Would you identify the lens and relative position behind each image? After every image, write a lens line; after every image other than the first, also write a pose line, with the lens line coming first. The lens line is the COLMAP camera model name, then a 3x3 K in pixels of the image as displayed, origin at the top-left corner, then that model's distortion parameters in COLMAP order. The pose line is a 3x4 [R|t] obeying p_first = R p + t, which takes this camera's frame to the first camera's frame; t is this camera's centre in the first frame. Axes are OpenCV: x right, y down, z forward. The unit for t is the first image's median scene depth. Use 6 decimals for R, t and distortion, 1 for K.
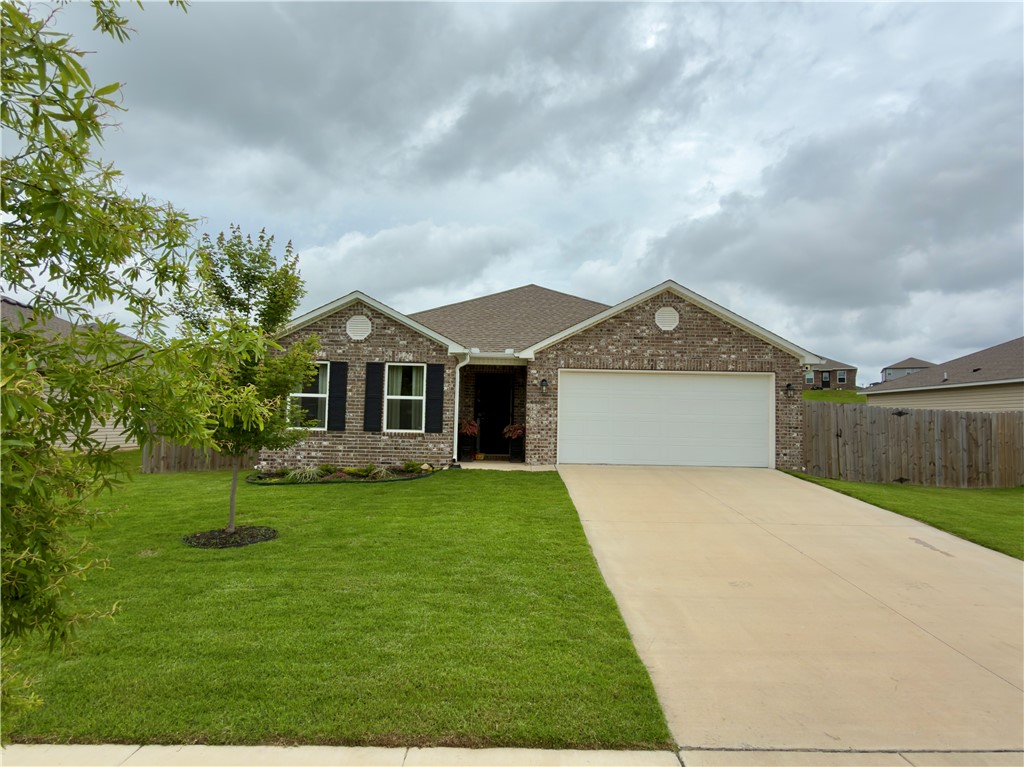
lens RADIAL K [[572.0, 0, 511.6], [0, 572.0, 389.5], [0, 0, 1]] dist [-0.007873, 0.000004]
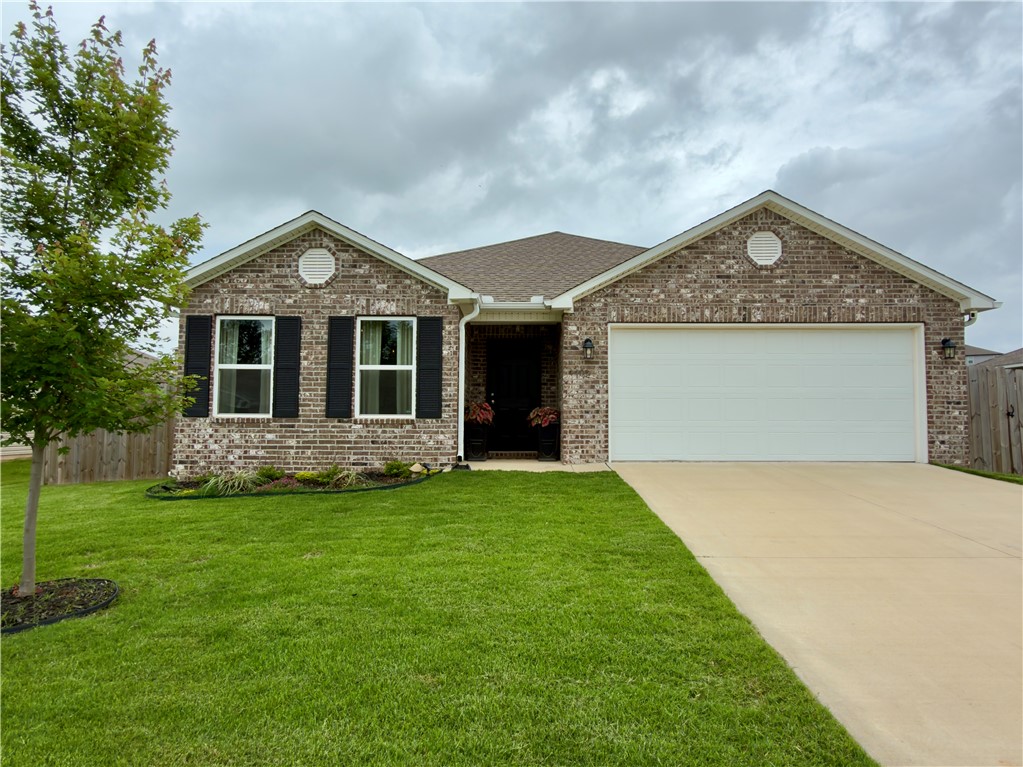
lens RADIAL K [[621.4, 0, 514.8], [0, 621.4, 378.3], [0, 0, 1]] dist [-0.004950, -0.008855]
pose [[0.999831, -0.017173, -0.006623, -0.027964], [0.017050, 0.999689, -0.018196, 0.042920], [0.006933, 0.018080, 0.999812, 0.260082]]
